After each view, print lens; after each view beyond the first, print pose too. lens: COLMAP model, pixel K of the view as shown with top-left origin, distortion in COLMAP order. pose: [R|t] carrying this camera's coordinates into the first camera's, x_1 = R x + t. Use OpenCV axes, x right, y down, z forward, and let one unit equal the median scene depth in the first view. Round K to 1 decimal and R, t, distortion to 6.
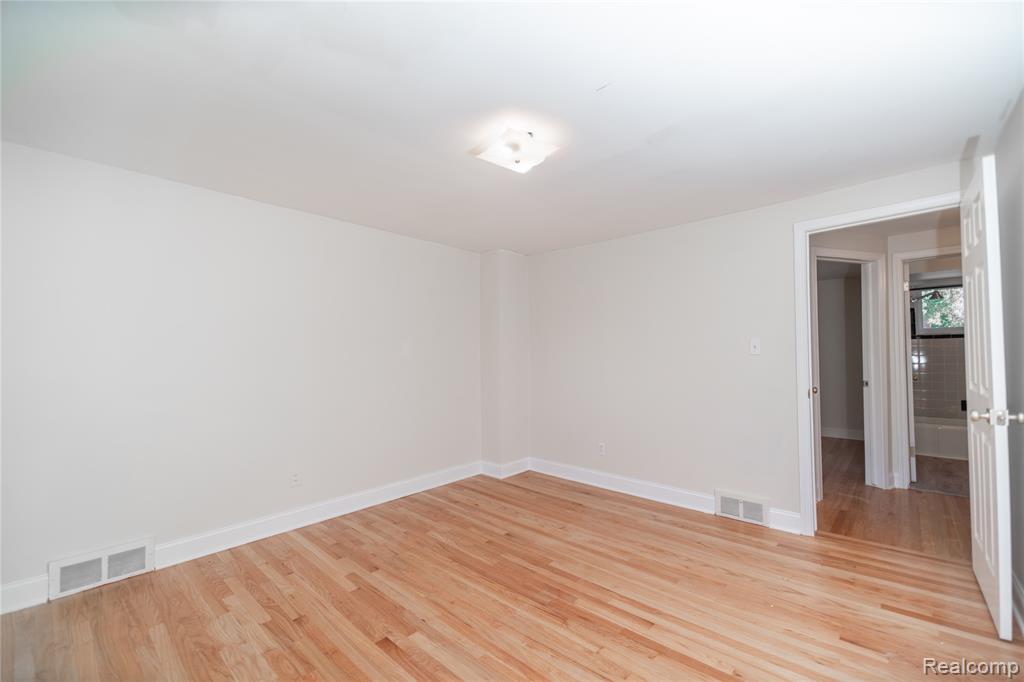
lens RADIAL K [[414.4, 0, 512.6], [0, 414.4, 346.7], [0, 0, 1]] dist [0.001506, 0.000027]
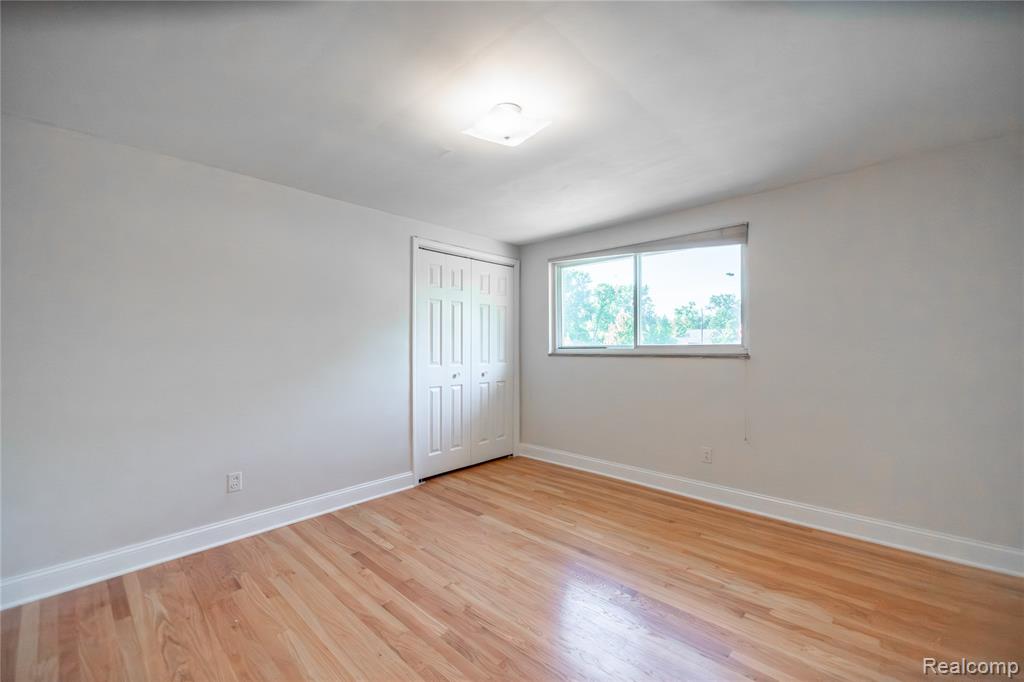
lens RADIAL K [[414.4, 0, 512.6], [0, 414.4, 346.7], [0, 0, 1]] dist [0.001506, 0.000027]
pose [[-0.999727, 0.014985, 0.017920, -0.012711], [0.014623, 0.999690, -0.020173, 0.047828], [-0.018217, -0.019906, -0.999636, 1.994792]]
